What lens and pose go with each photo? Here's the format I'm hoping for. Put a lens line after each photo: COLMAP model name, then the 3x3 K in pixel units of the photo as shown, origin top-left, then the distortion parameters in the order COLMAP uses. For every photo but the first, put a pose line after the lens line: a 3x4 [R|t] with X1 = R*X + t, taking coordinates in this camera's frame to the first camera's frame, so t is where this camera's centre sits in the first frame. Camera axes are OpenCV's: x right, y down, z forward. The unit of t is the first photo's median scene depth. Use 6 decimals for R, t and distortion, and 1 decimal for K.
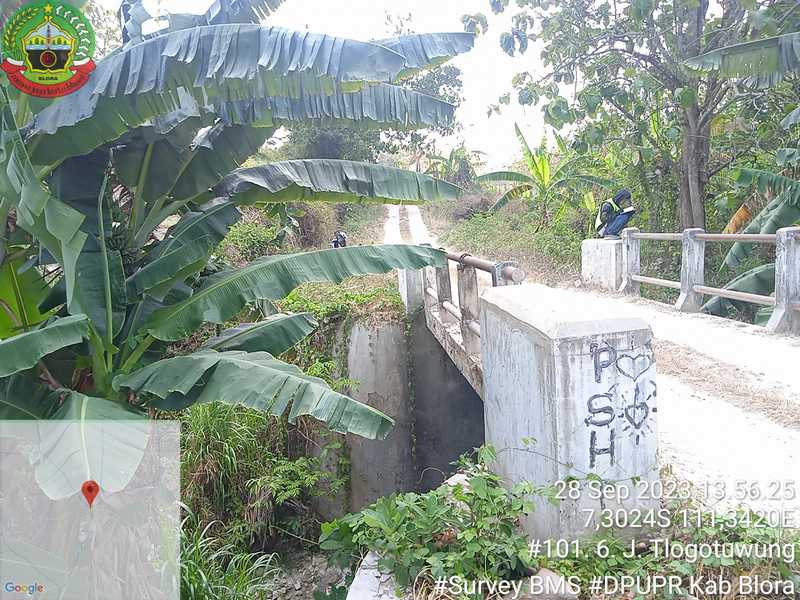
lens RADIAL K [[660.7, 0, 403.6], [0, 660.7, 302.4], [0, 0, 1]] dist [0.059831, -0.065050]
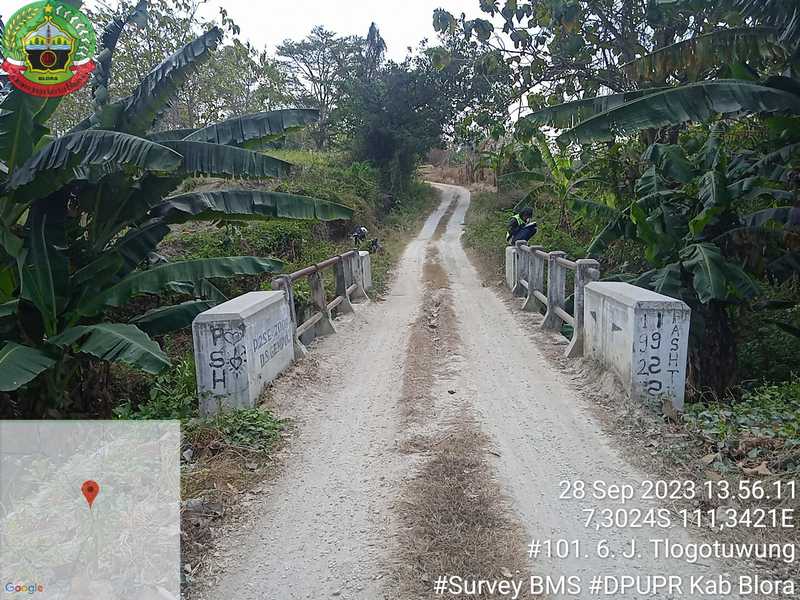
lens RADIAL K [[660.7, 0, 401.9], [0, 660.7, 311.4], [0, 0, 1]] dist [0.059831, -0.065050]
pose [[0.990425, 0.041135, -0.131780, 0.454844], [-0.036550, 0.998646, 0.037029, -0.030633], [0.133125, -0.031857, 0.990587, -0.363991]]
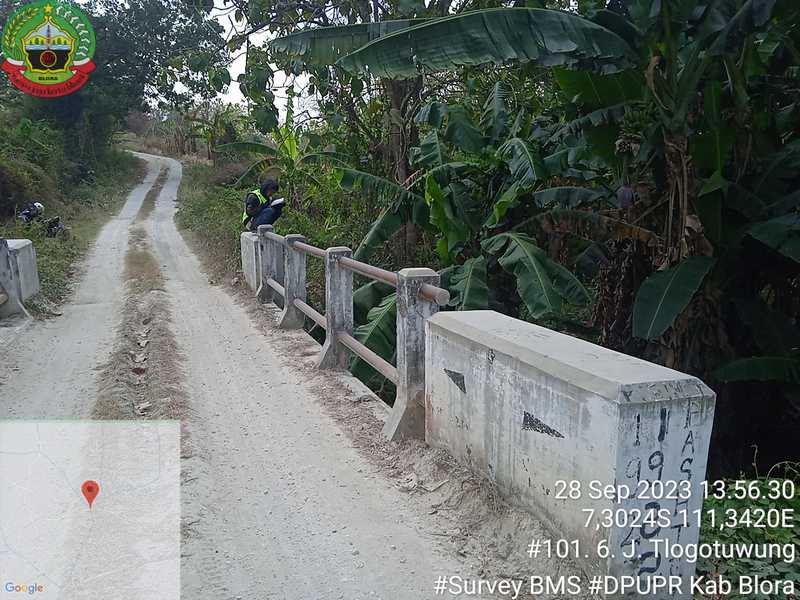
lens RADIAL K [[660.7, 0, 400.8], [0, 660.7, 304.3], [0, 0, 1]] dist [0.059831, -0.065050]
pose [[0.960573, -0.007652, 0.277923, 0.420549], [-0.006712, 0.998692, 0.050693, -0.083097], [-0.277947, -0.050560, 0.959265, 0.151506]]
